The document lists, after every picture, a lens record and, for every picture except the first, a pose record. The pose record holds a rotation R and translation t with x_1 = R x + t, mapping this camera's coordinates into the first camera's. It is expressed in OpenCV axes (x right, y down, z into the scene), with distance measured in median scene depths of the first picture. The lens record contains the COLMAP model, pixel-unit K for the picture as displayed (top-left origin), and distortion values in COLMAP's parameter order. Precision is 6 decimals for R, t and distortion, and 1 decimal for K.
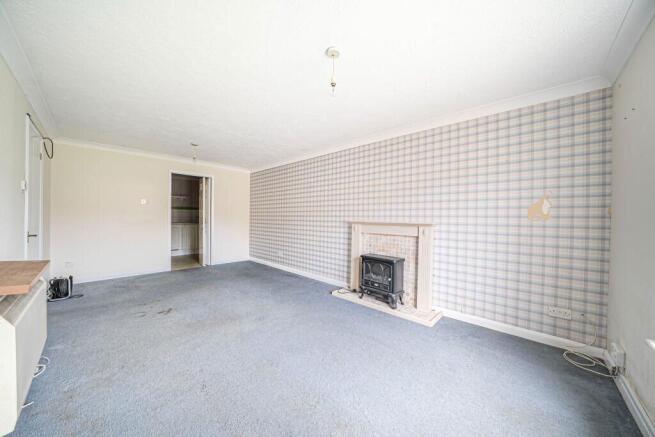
lens RADIAL K [[227.4, 0, 325.3], [0, 227.4, 217.3], [0, 0, 1]] dist [-0.020176, 0.000105]
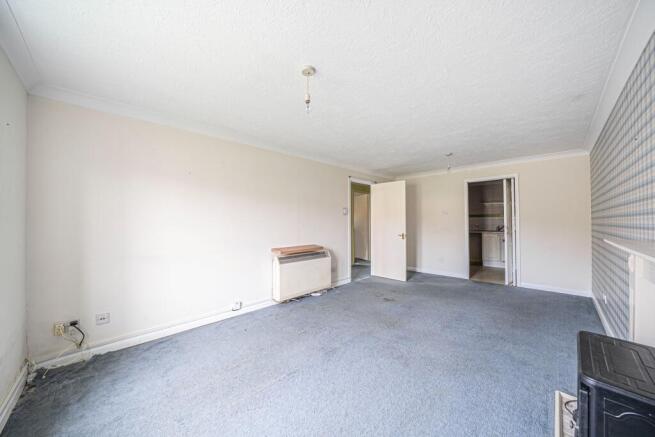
lens RADIAL K [[227.4, 0, 325.3], [0, 227.4, 217.3], [0, 0, 1]] dist [-0.020176, 0.000105]
pose [[-0.023905, -0.030616, -0.999245, 0.474593], [0.002909, 0.999525, -0.030694, -0.015358], [0.999710, -0.003640, -0.023805, 0.503108]]
